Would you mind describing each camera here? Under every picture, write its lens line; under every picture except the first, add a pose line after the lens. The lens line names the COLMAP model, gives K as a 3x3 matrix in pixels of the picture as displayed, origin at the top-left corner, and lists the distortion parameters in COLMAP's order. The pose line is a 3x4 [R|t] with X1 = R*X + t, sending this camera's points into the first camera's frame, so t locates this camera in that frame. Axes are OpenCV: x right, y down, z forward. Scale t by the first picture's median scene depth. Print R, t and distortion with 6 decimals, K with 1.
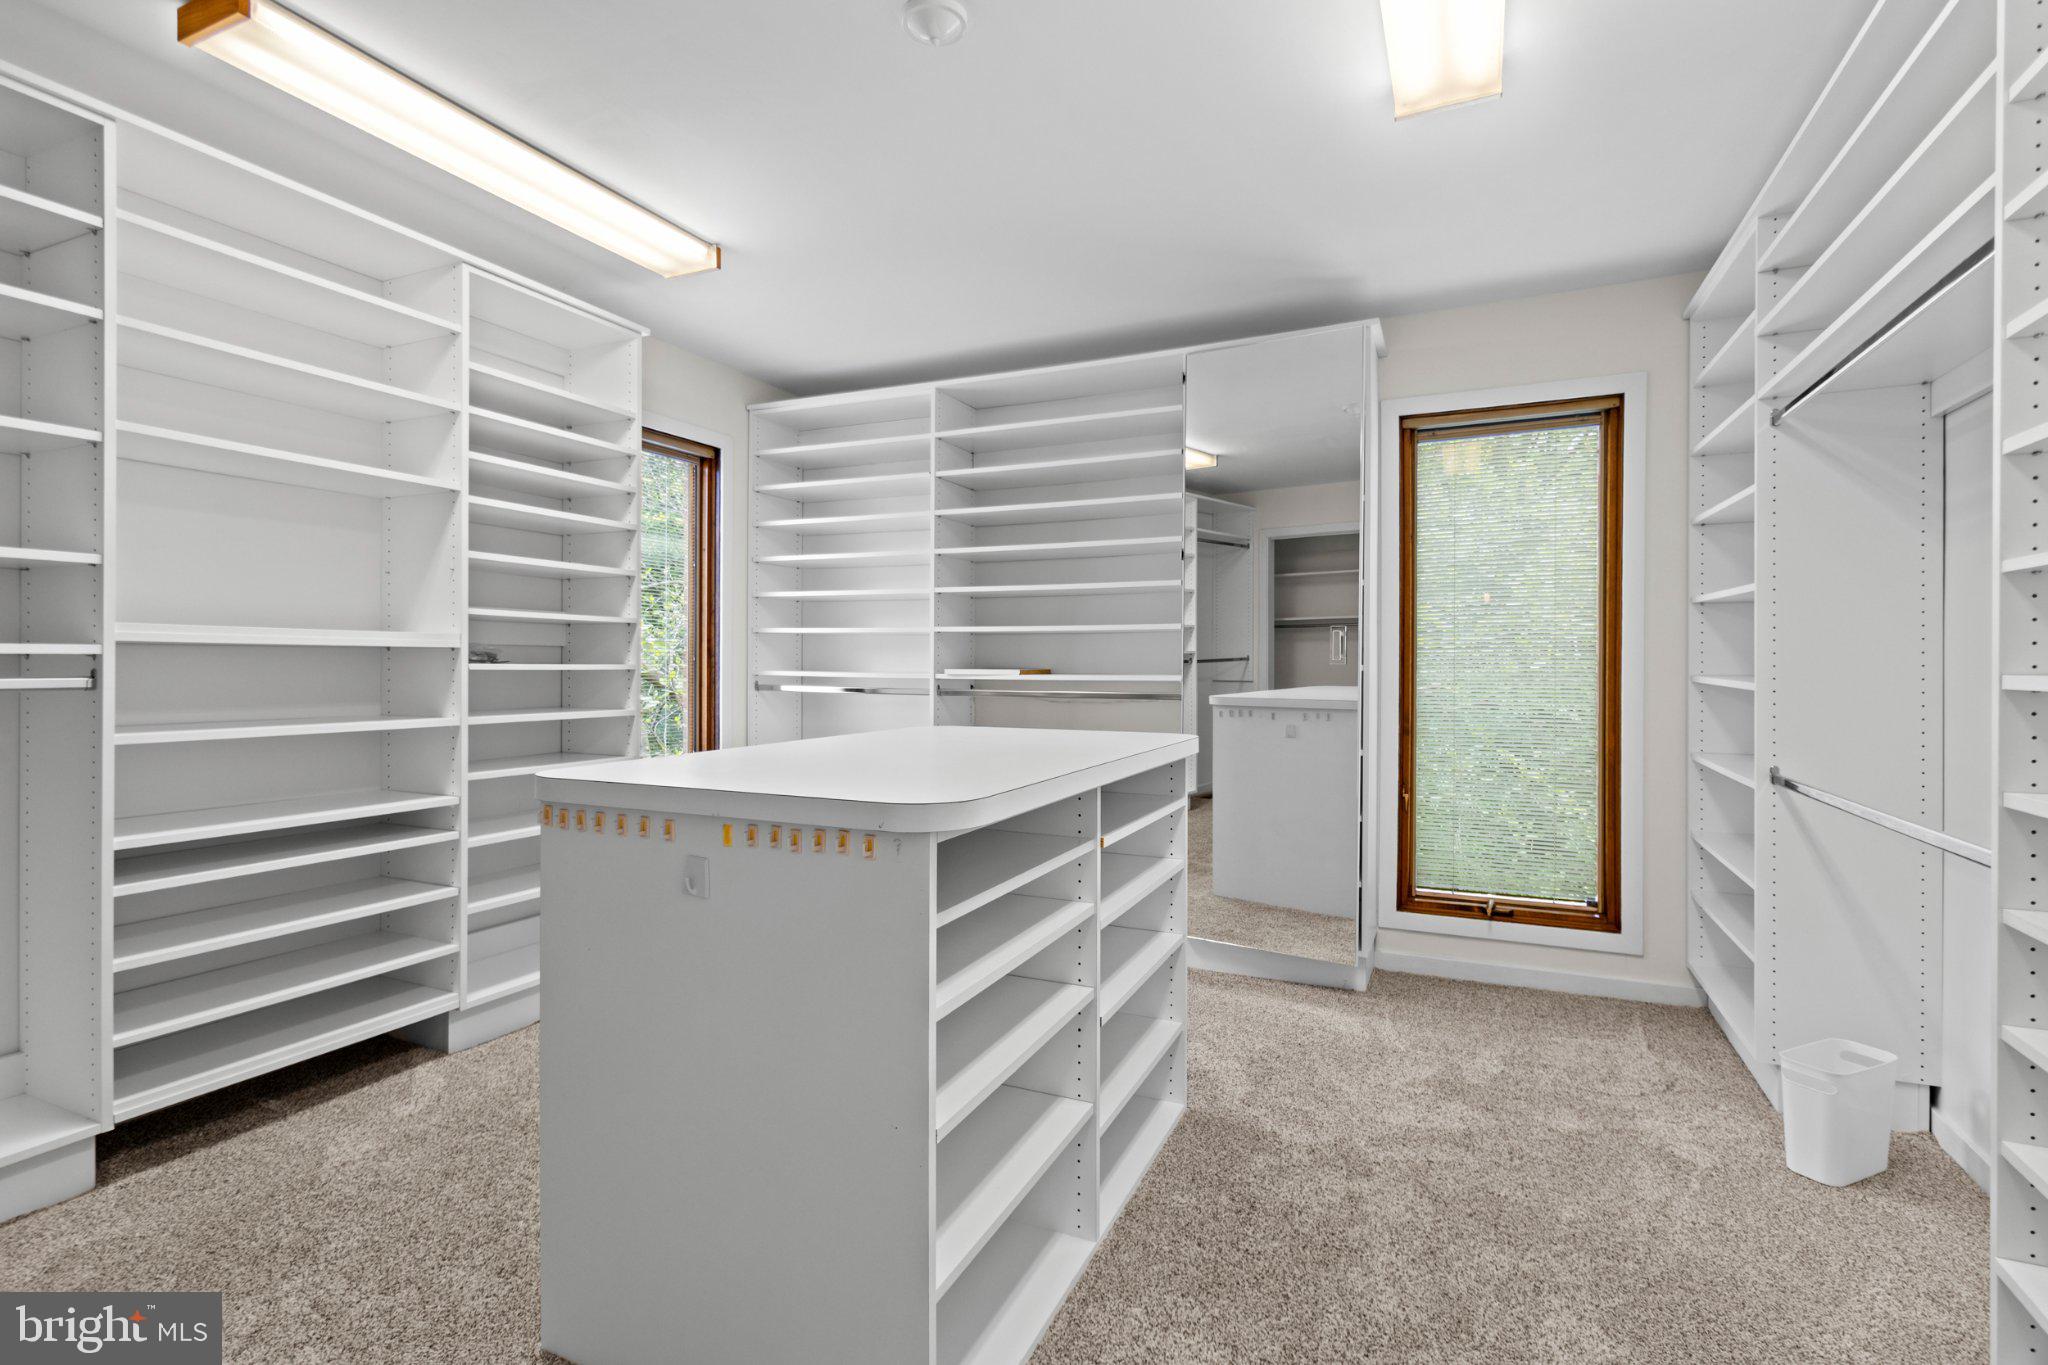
lens RADIAL K [[952.5, 0, 1023.2], [0, 952.5, 674.2], [0, 0, 1]] dist [0.001299, -0.000628]
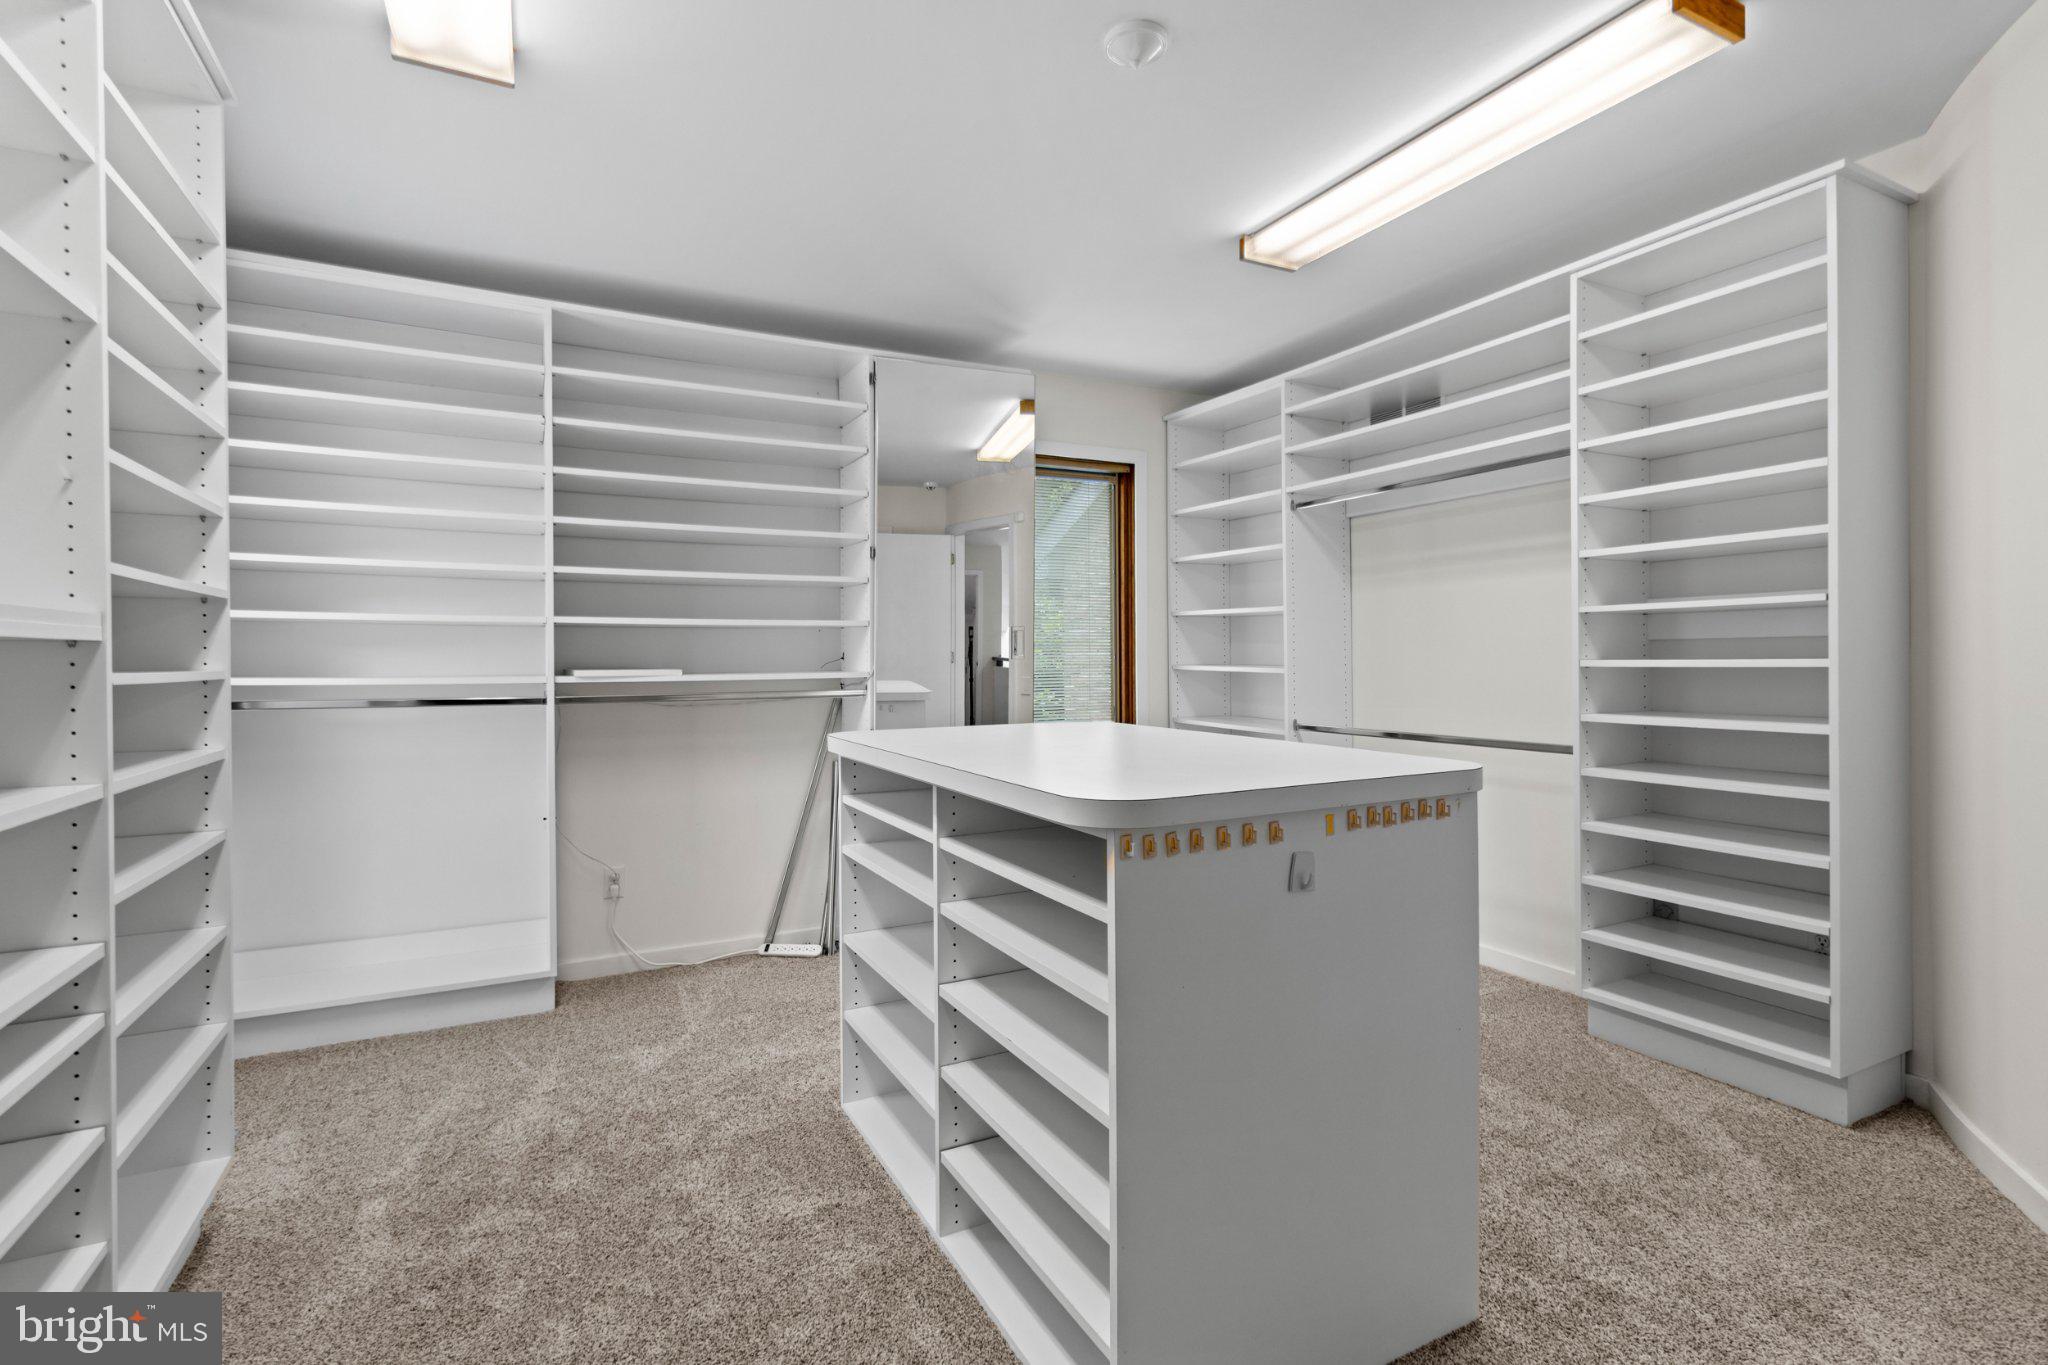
lens RADIAL K [[952.5, 0, 1020.5], [0, 952.5, 666.3], [0, 0, 1]] dist [0.001299, -0.000628]
pose [[0.613595, -0.014931, 0.789480, -0.513875], [0.018031, 0.999825, 0.004896, -0.006314], [-0.789415, 0.011231, 0.613757, 0.240458]]
